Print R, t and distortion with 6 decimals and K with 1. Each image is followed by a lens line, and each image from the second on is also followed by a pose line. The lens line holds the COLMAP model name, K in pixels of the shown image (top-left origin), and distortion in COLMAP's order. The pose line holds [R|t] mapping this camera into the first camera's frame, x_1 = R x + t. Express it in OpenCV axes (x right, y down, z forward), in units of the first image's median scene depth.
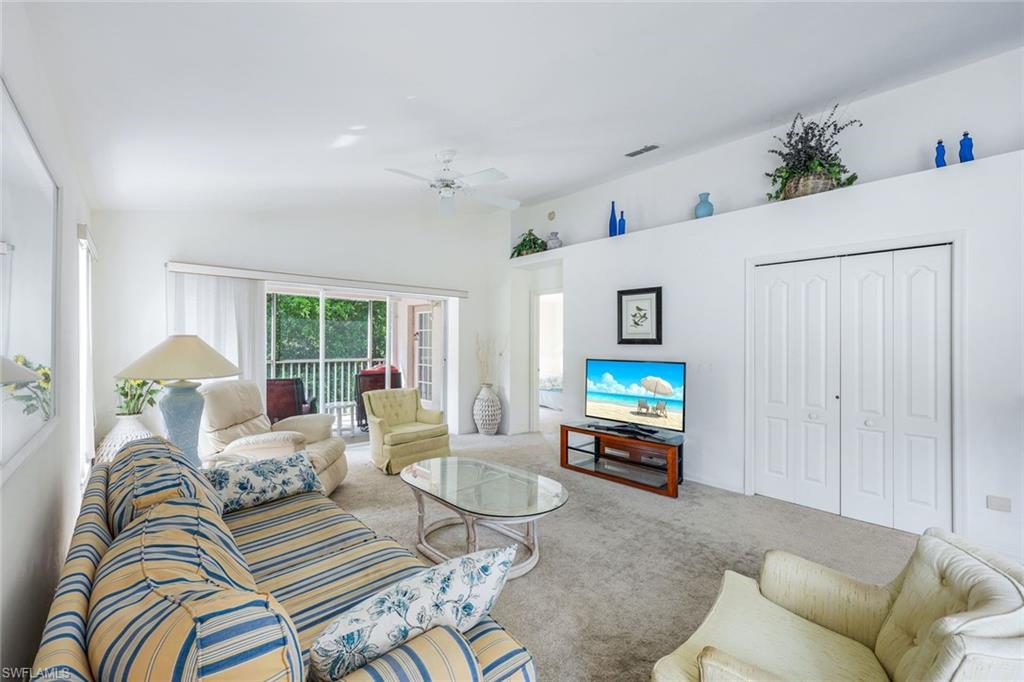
lens RADIAL K [[401.8, 0, 507.1], [0, 401.8, 340.9], [0, 0, 1]] dist [-0.000674, -0.000013]
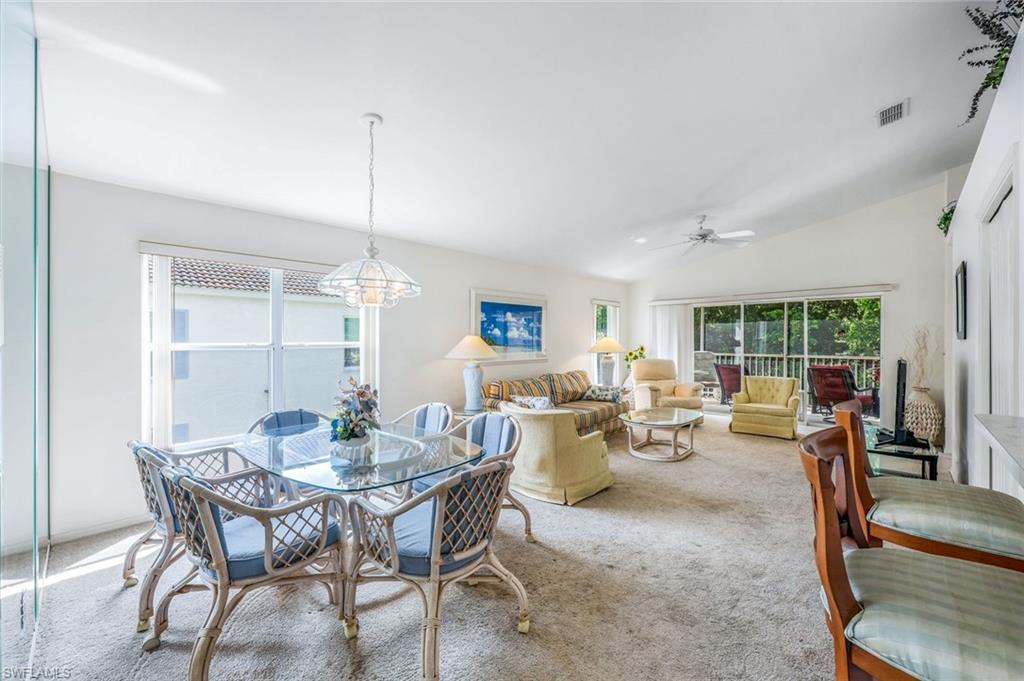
lens RADIAL K [[419.1, 0, 507.9], [0, 419.1, 340.2], [0, 0, 1]] dist [0.001865, 0.000530]
pose [[0.060201, -0.009155, -0.998144, 1.018019], [0.008028, 0.999930, -0.008687, 0.010519], [0.998154, -0.007490, 0.060271, 0.105704]]
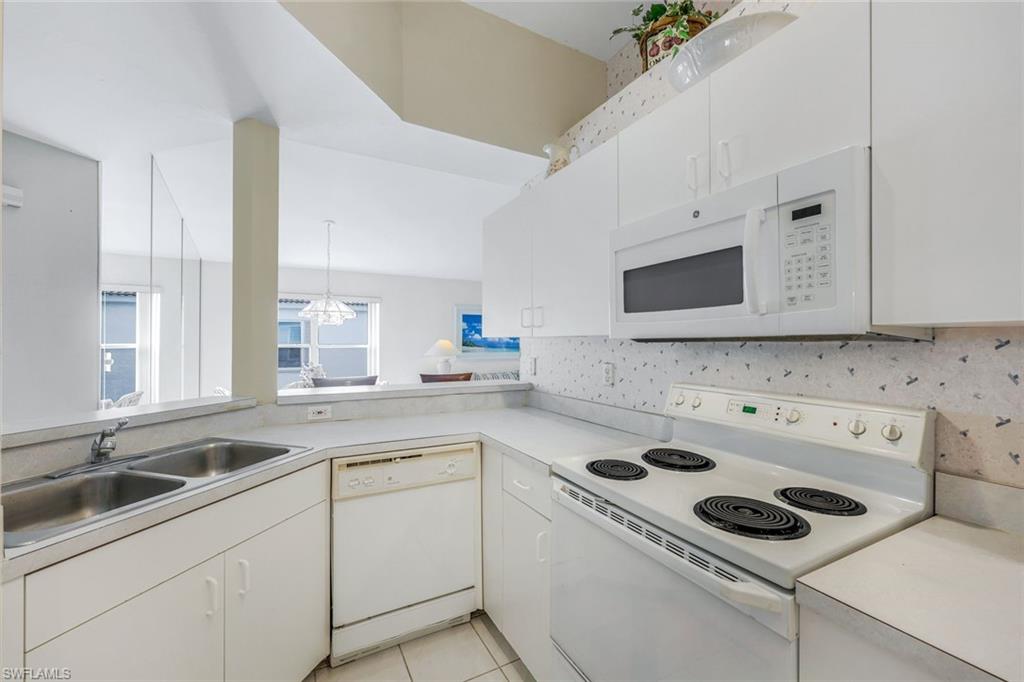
lens RADIAL K [[419.1, 0, 514.1], [0, 419.1, 342.9], [0, 0, 1]] dist [0.001865, 0.000530]
pose [[-0.230785, -0.005344, -0.972990, 1.365705], [0.001192, 0.999983, -0.005775, 0.009412], [0.973004, -0.002492, -0.230774, 0.674163]]
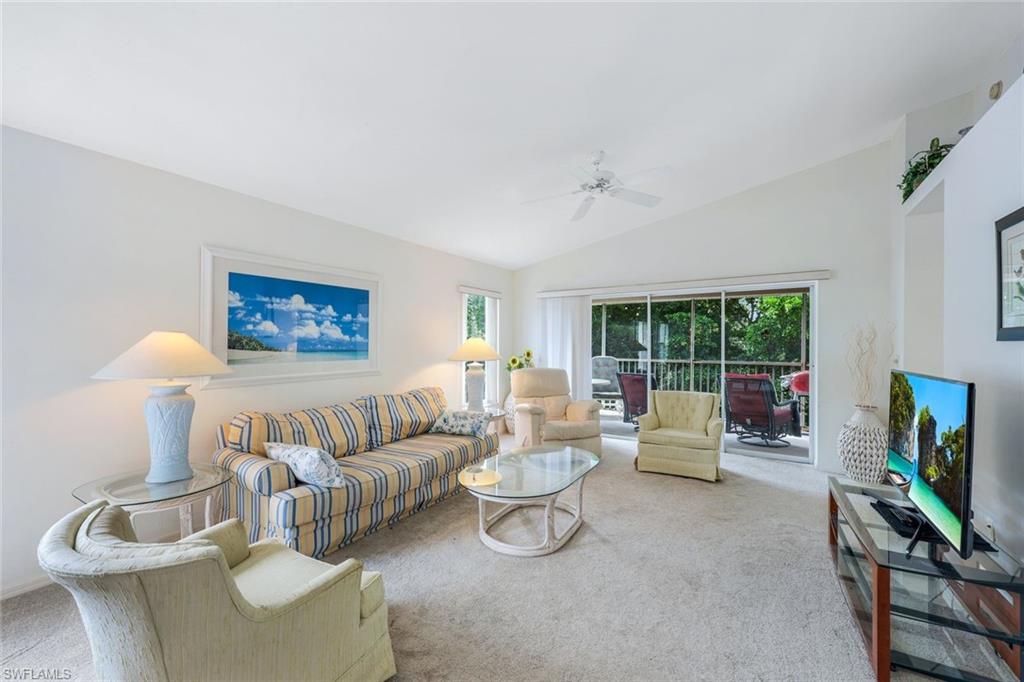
lens RADIAL K [[419.1, 0, 512.6], [0, 419.1, 343.8], [0, 0, 1]] dist [0.001865, 0.000530]
pose [[0.268333, -0.008640, -0.963287, 0.585413], [0.006951, 0.999951, -0.007032, 0.011335], [0.963301, -0.004809, 0.268380, 0.357330]]
